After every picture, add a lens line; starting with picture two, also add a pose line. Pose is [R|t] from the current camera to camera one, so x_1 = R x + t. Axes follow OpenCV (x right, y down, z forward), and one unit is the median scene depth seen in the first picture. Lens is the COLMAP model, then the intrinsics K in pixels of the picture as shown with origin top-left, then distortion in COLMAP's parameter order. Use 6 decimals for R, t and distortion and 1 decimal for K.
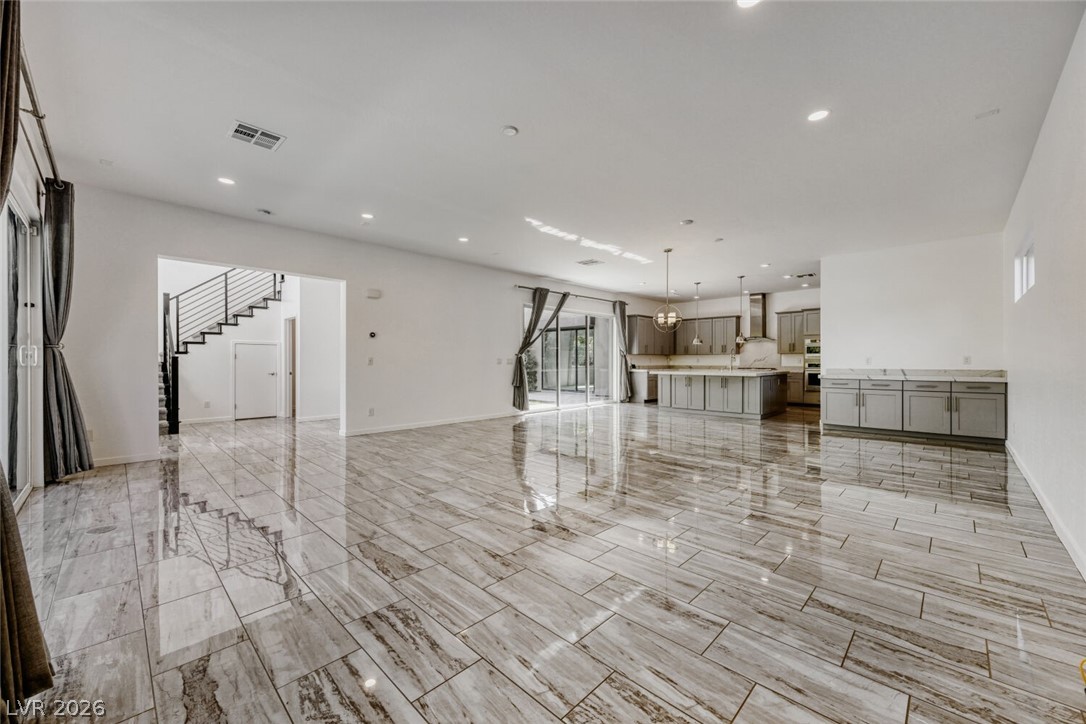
lens RADIAL K [[422.4, 0, 545.3], [0, 422.4, 362.8], [0, 0, 1]] dist [-0.000752, 0.000061]
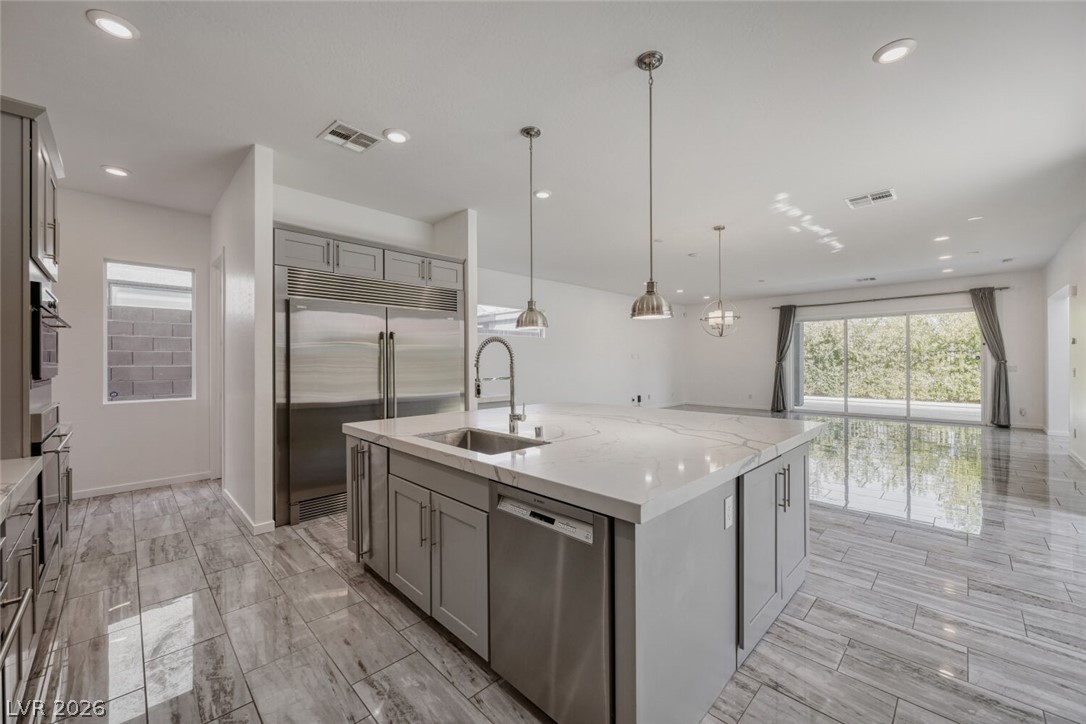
lens RADIAL K [[422.4, 0, 545.3], [0, 422.4, 362.8], [0, 0, 1]] dist [-0.000752, 0.000061]
pose [[-0.999884, 0.006298, 0.013890, 0.449374], [0.006352, 0.999973, 0.003811, -0.023451], [-0.013866, 0.003899, -0.999896, 1.336204]]
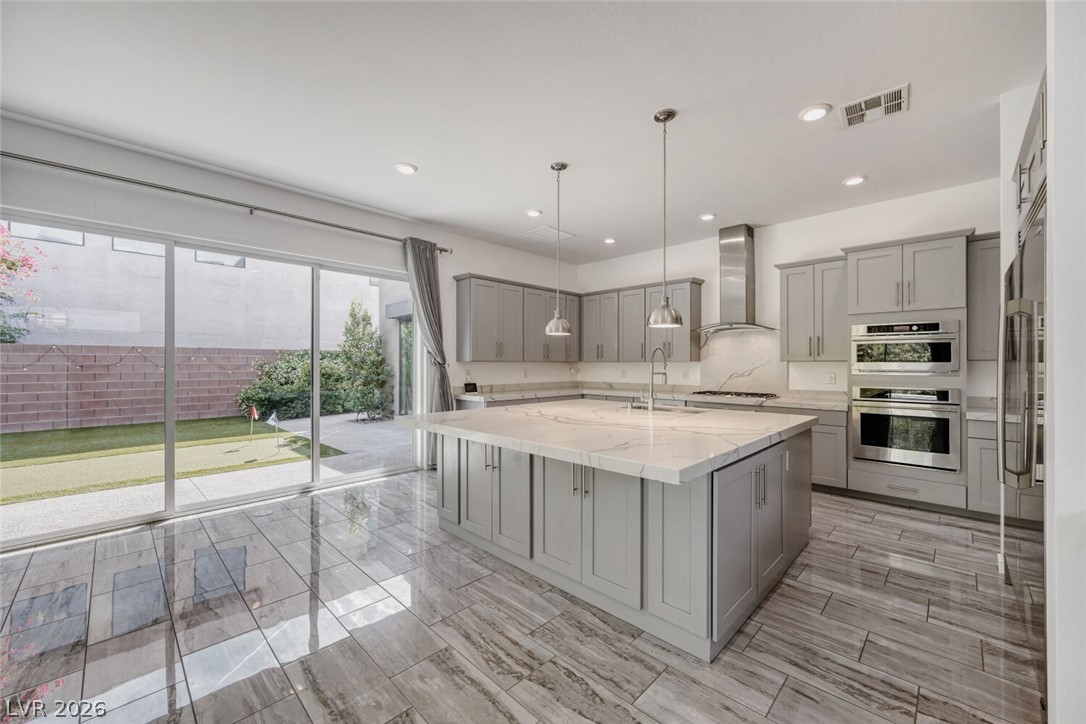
lens RADIAL K [[422.4, 0, 545.3], [0, 422.4, 362.8], [0, 0, 1]] dist [-0.000752, 0.000061]
pose [[0.999997, 0.002286, 0.001054, 0.377002], [-0.002282, 0.999987, -0.004644, -0.021060], [-0.001065, 0.004641, 0.999989, 0.693356]]
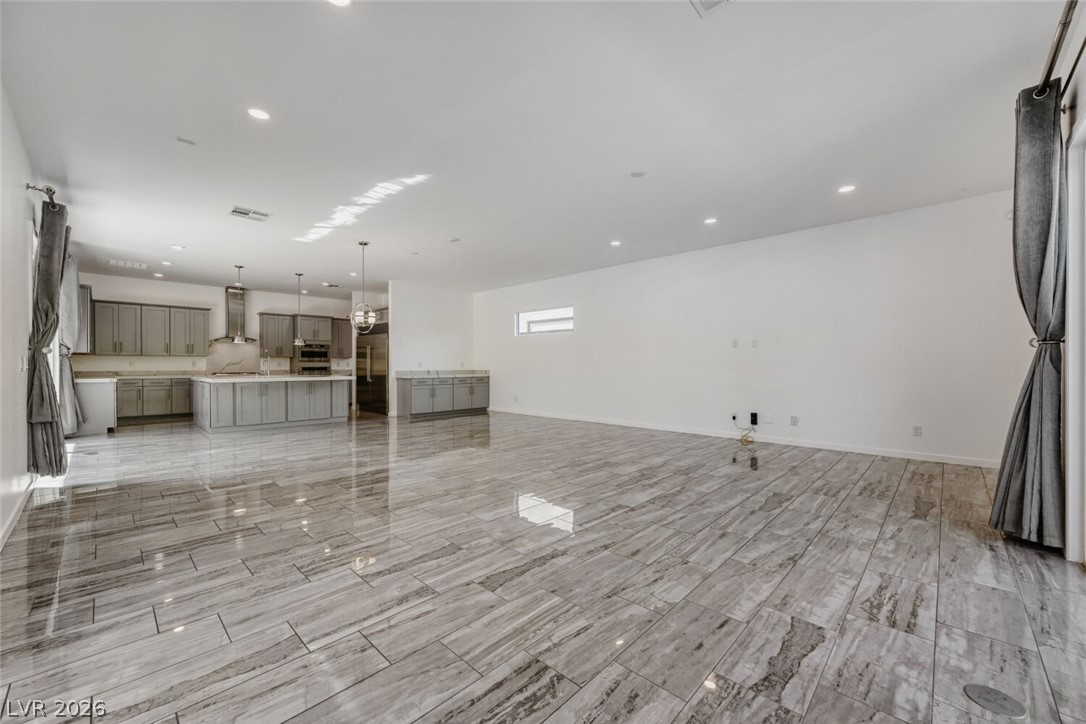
lens RADIAL K [[424.0, 0, 542.6], [0, 424.0, 366.0], [0, 0, 1]] dist [0.003049, -0.000085]
pose [[-0.010191, -0.001123, 0.999947, -0.479294], [0.002628, 0.999996, 0.001150, -0.000874], [-0.999945, 0.002640, -0.010188, 0.475445]]
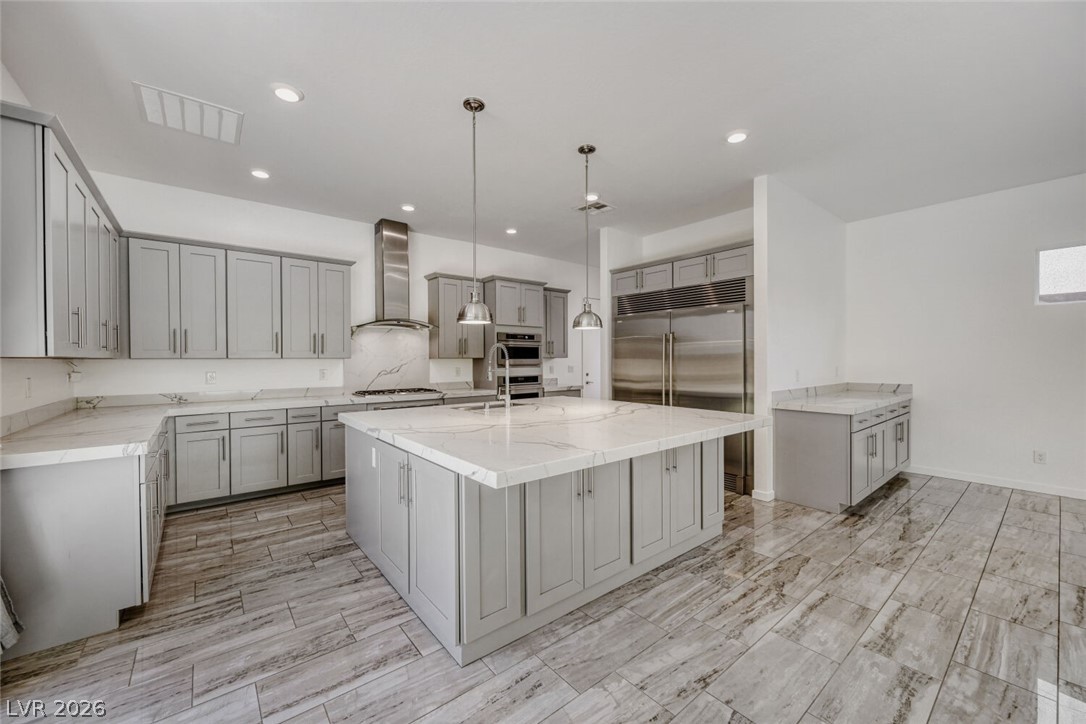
lens RADIAL K [[422.4, 0, 545.3], [0, 422.4, 362.8], [0, 0, 1]] dist [-0.000752, 0.000061]
pose [[0.113257, -0.006316, 0.993546, 0.096486], [0.007355, 0.999958, 0.005518, -0.021971], [-0.993539, 0.006683, 0.113298, 0.998497]]
